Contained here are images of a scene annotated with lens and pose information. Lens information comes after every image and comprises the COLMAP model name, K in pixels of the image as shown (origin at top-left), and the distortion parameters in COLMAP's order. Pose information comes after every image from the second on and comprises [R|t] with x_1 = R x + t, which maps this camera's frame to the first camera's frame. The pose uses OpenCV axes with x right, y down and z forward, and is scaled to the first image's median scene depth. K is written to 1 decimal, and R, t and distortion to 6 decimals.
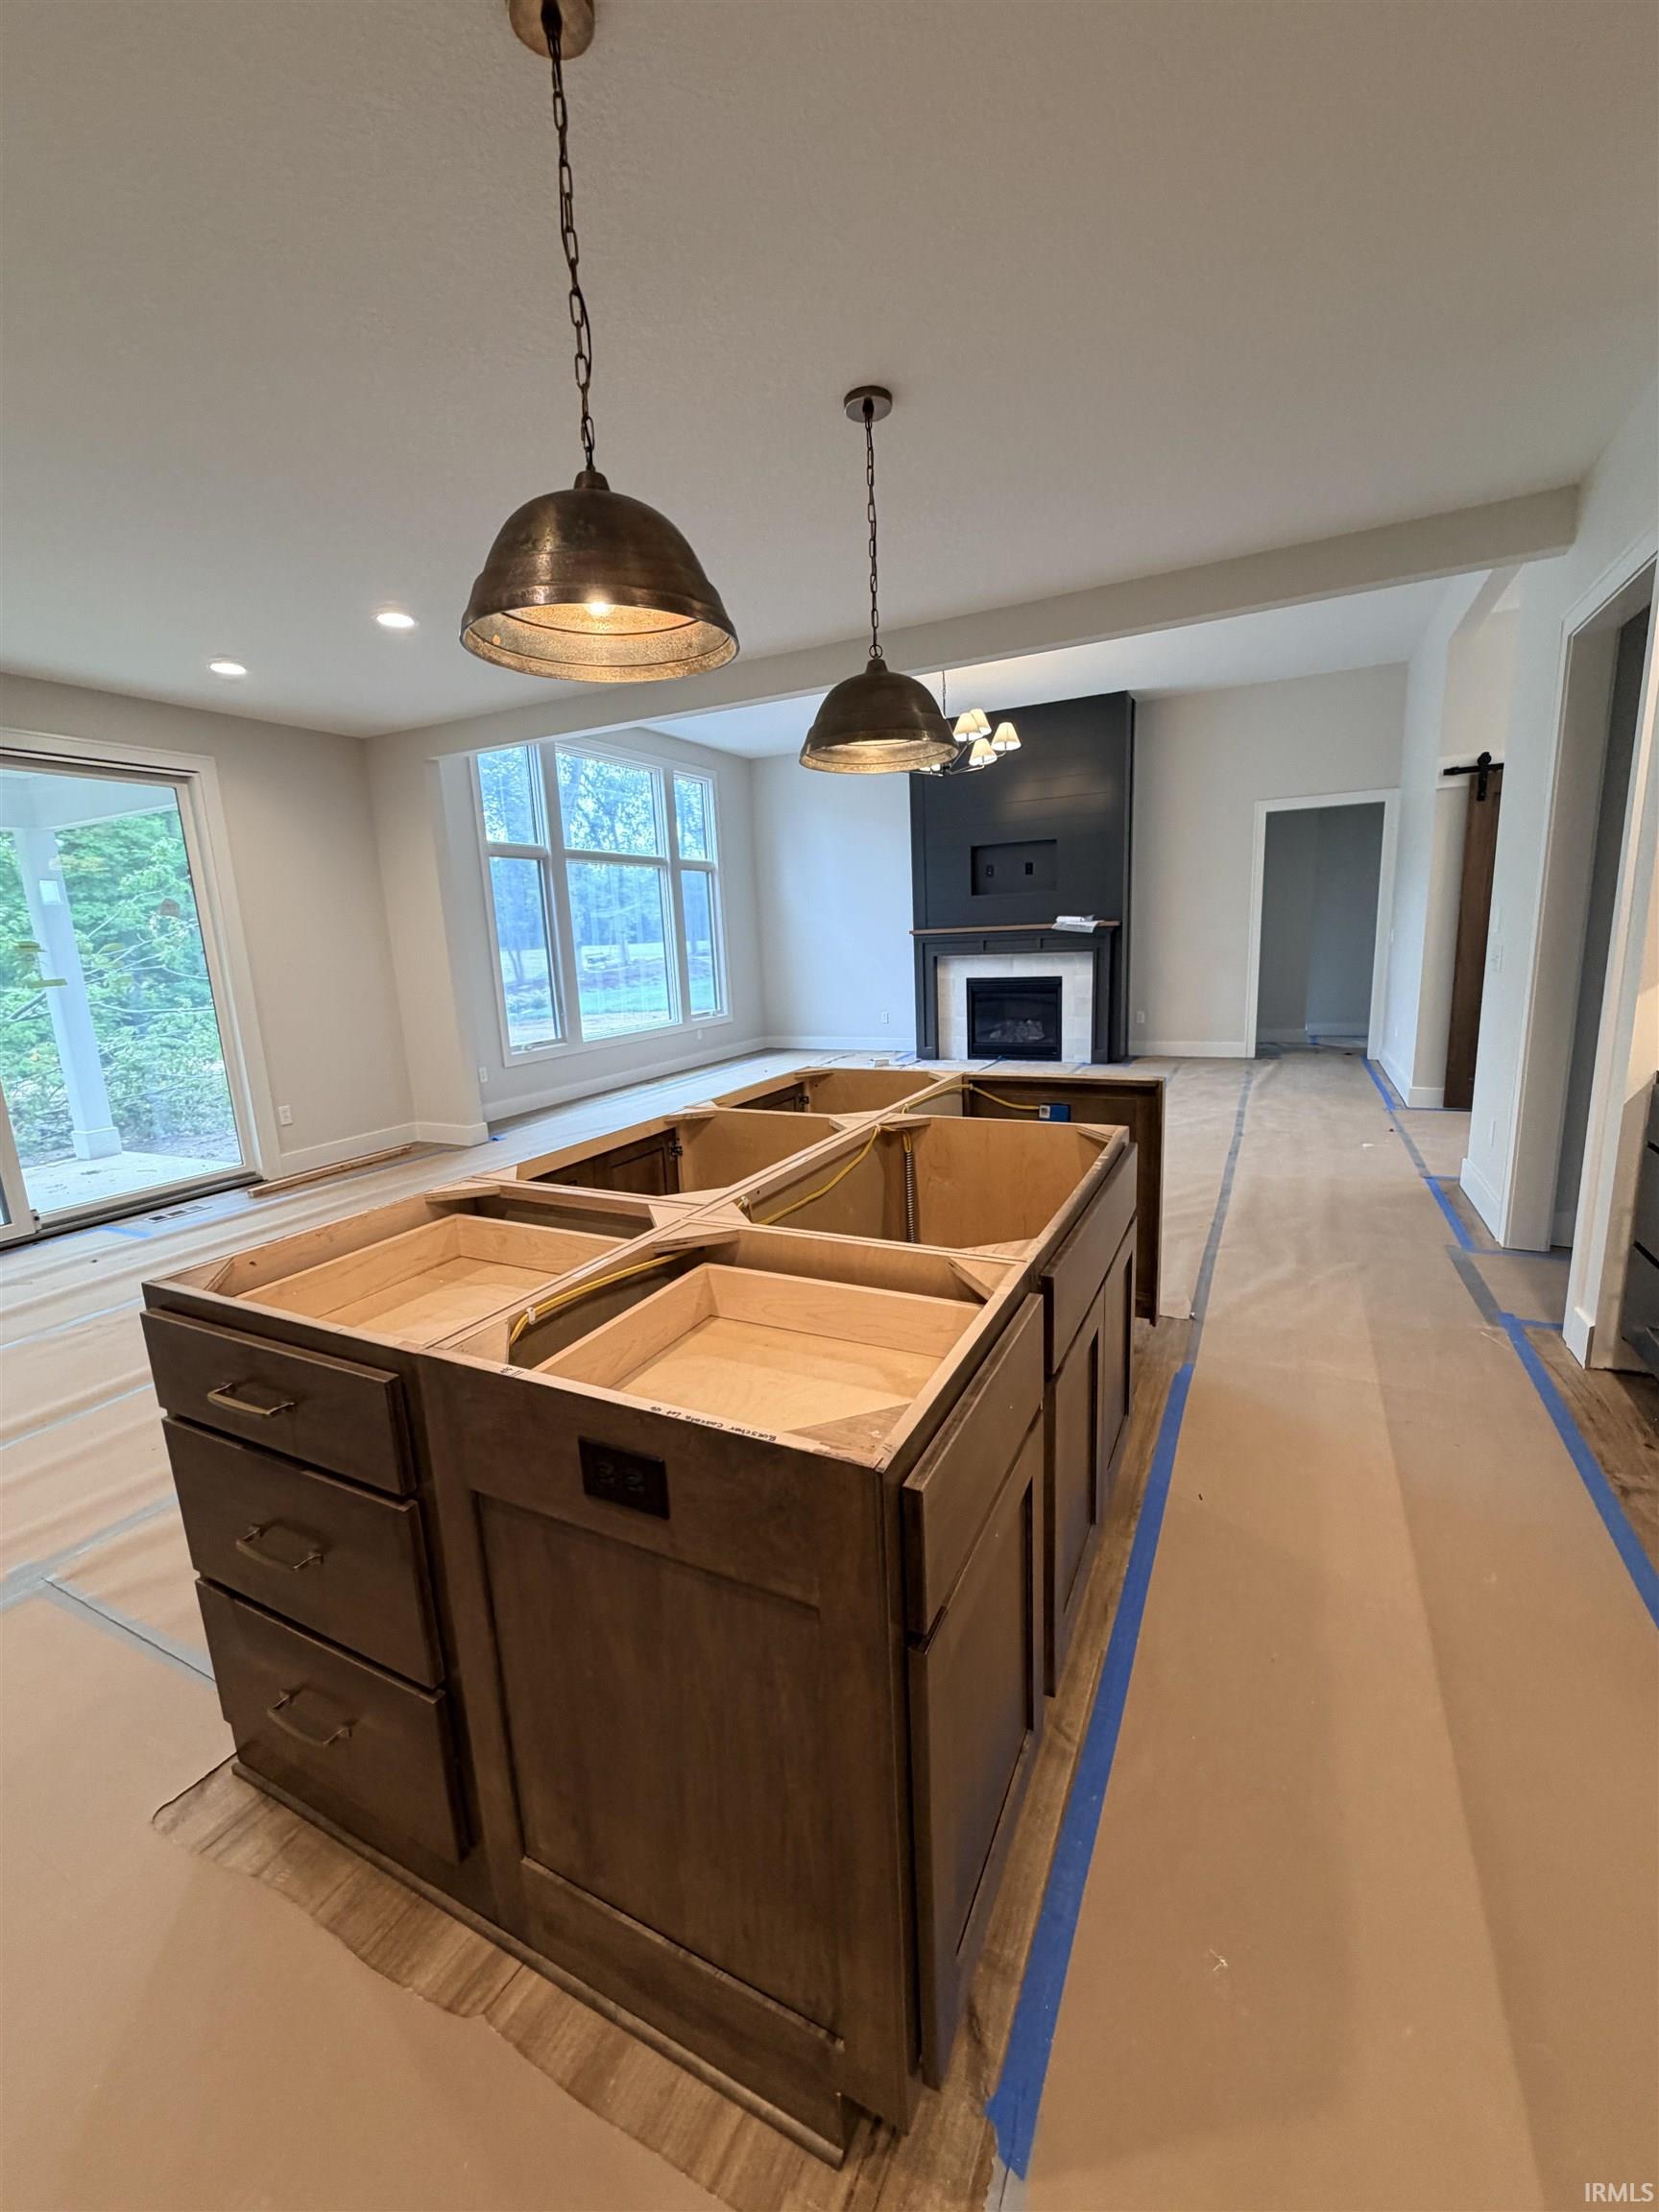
lens RADIAL K [[887.9, 0, 829.5], [0, 887.9, 1106.0], [0, 0, 1]] dist [-0.000063, 0.000003]
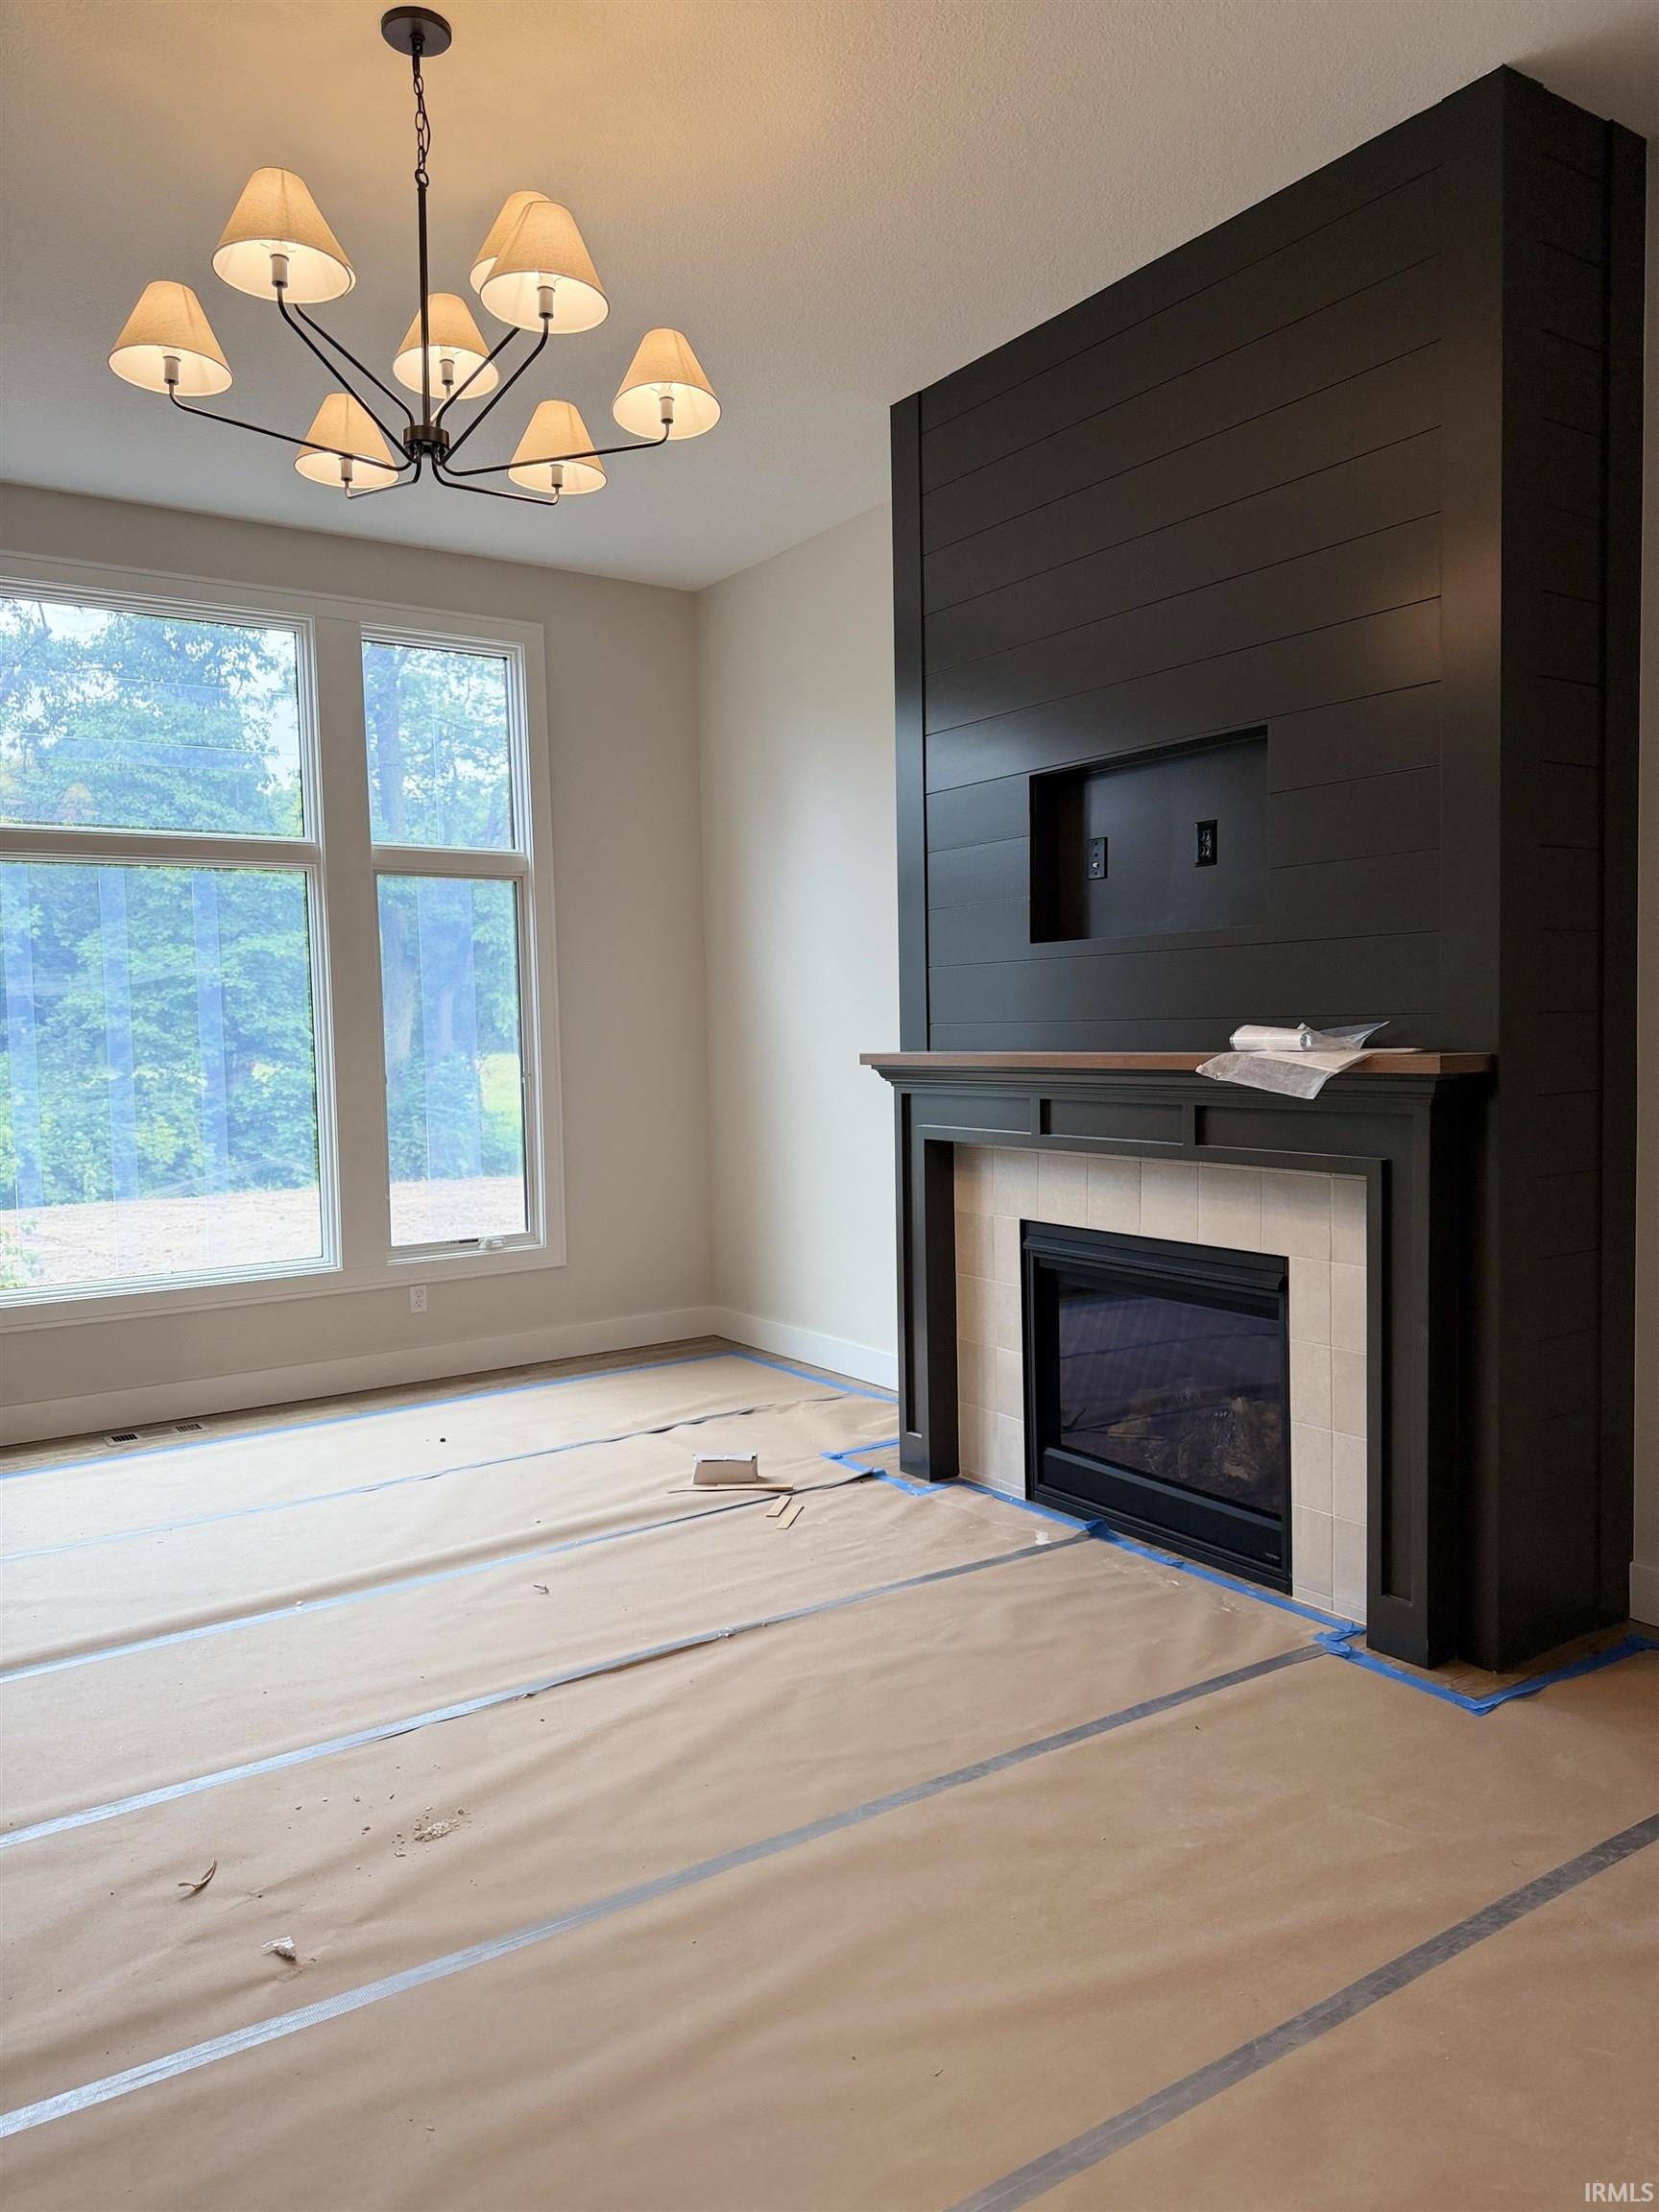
lens RADIAL K [[1573.7, 0, 811.0], [0, 1573.7, 1095.1], [0, 0, 1]] dist [0.083237, -0.081343]
pose [[0.866204, 0.048324, -0.497348, 0.354387], [-0.110997, 0.989054, -0.097219, -0.128090], [0.487207, 0.139416, 0.862086, 0.521788]]
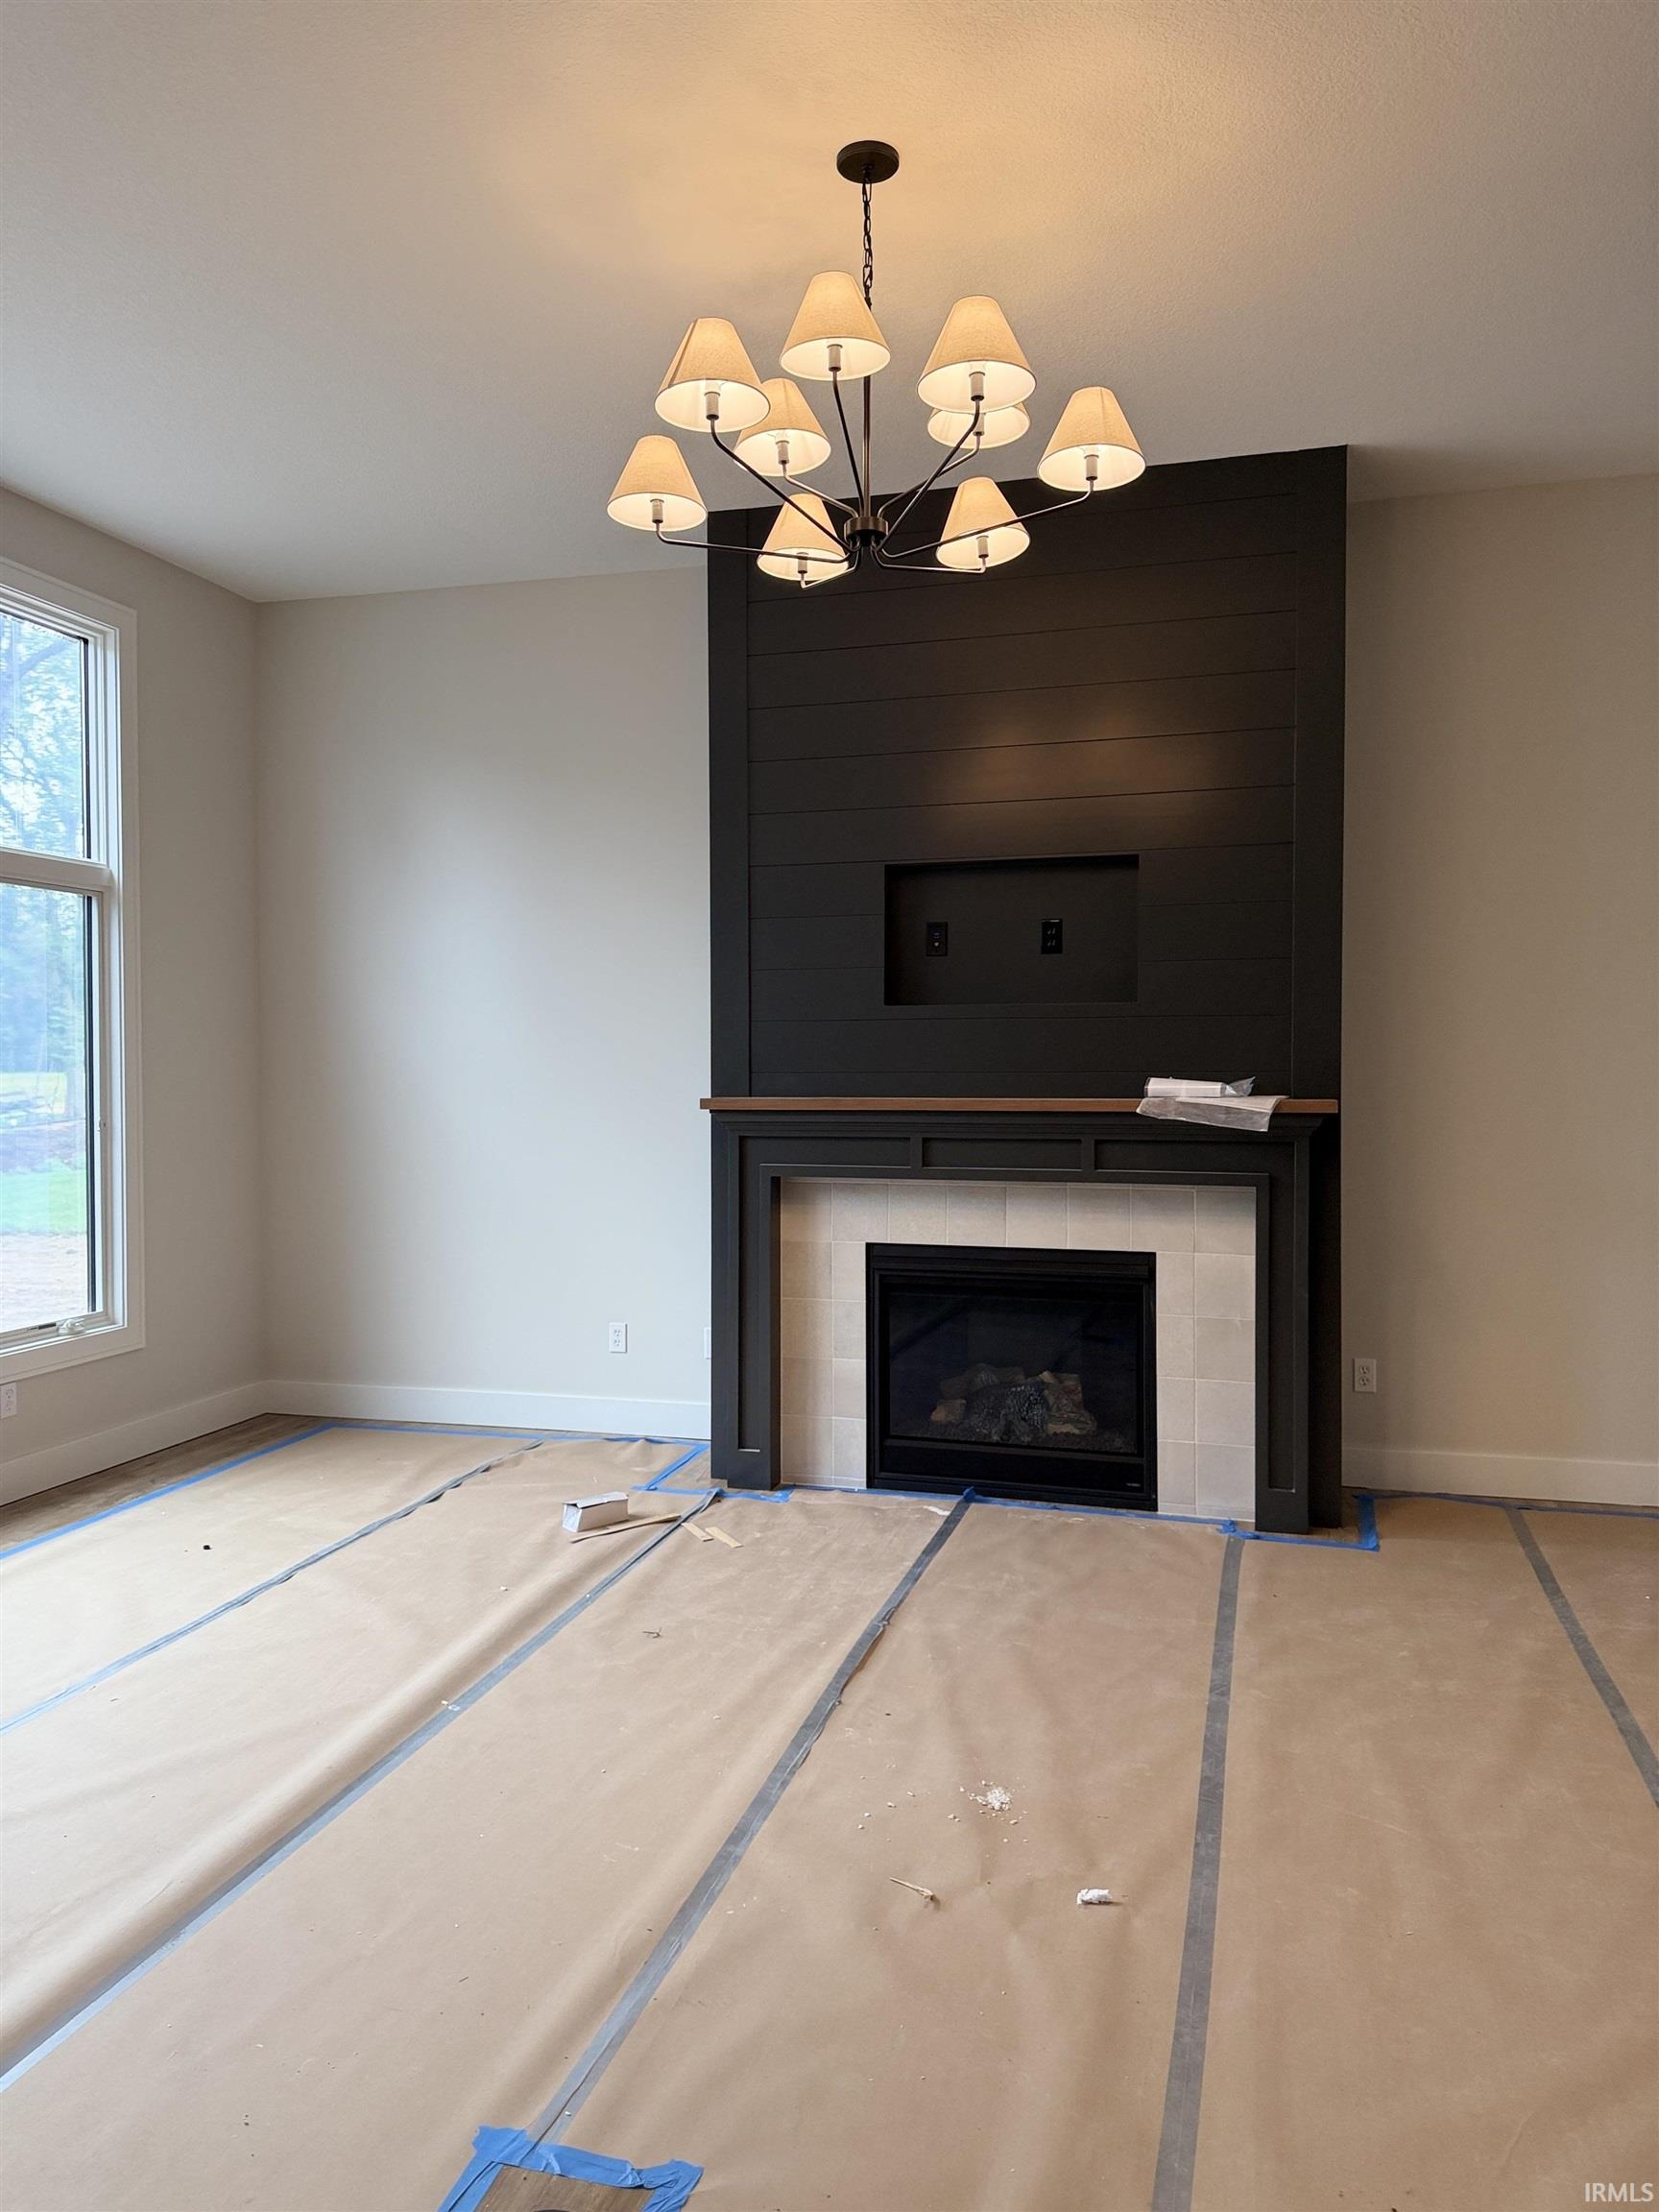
lens RADIAL K [[1573.7, 0, 811.0], [0, 1573.7, 1095.1], [0, 0, 1]] dist [0.083237, -0.081343]
pose [[0.981977, 0.039597, 0.184804, 0.021254], [-0.006149, 0.983983, -0.178159, -0.094336], [-0.188899, 0.173812, 0.966492, 0.423861]]
